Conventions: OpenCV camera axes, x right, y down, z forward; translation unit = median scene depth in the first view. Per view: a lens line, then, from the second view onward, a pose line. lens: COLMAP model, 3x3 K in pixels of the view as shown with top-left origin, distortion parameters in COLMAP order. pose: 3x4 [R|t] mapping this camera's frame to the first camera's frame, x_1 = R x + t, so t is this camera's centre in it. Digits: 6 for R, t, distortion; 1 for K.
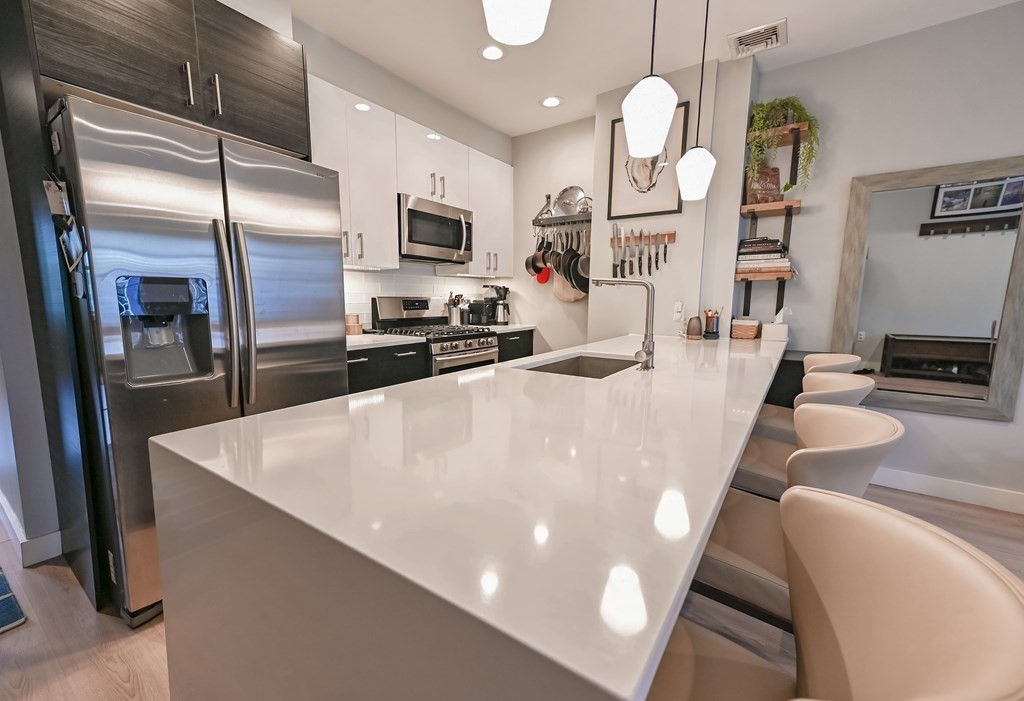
lens RADIAL K [[420.8, 0, 492.8], [0, 420.8, 350.5], [0, 0, 1]] dist [0.018441, 0.000224]
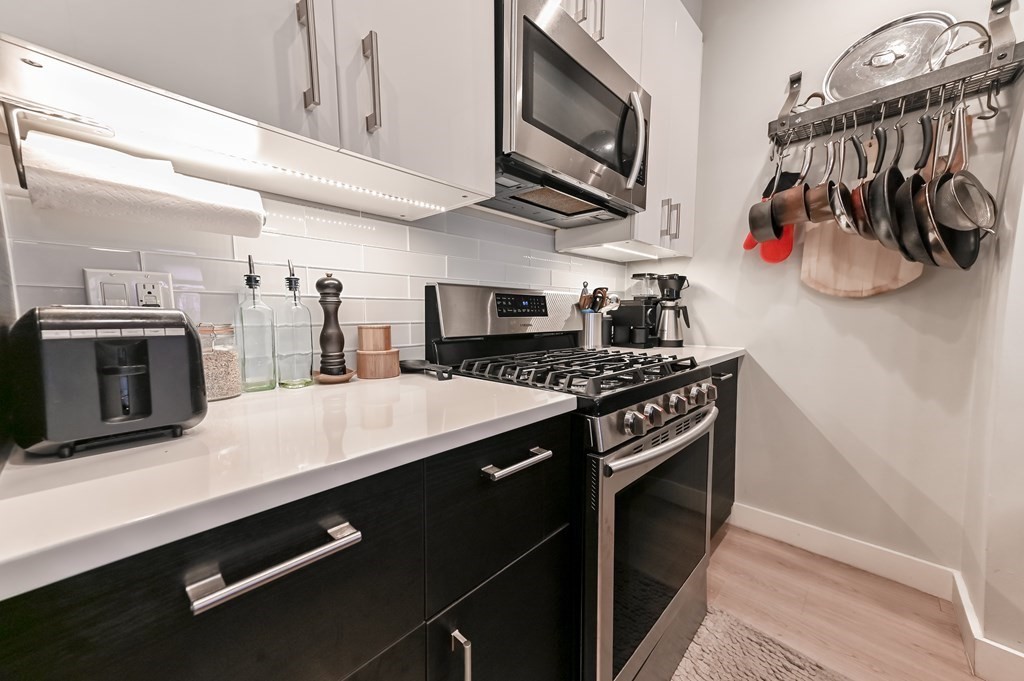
lens RADIAL K [[393.0, 0, 509.0], [0, 393.0, 344.3], [0, 0, 1]] dist [0.042682, 0.000458]
pose [[0.991177, 0.006185, -0.132398, -0.149367], [-0.012316, 0.998887, -0.045531, -0.049309], [0.131969, 0.046760, 0.990150, 0.612066]]
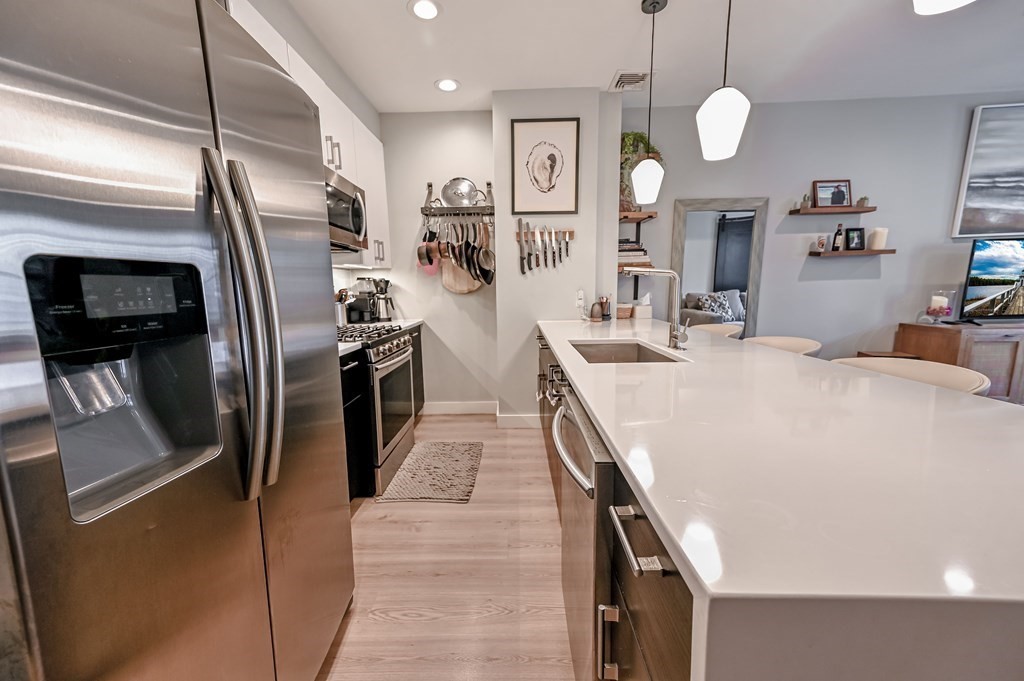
lens RADIAL K [[395.3, 0, 511.5], [0, 395.3, 342.4], [0, 0, 1]] dist [0.020939, -0.000038]
pose [[0.821940, -0.098122, 0.561058, -0.306149], [0.094099, 0.994907, 0.036144, -0.027427], [-0.561747, 0.023086, 0.826987, 0.185515]]
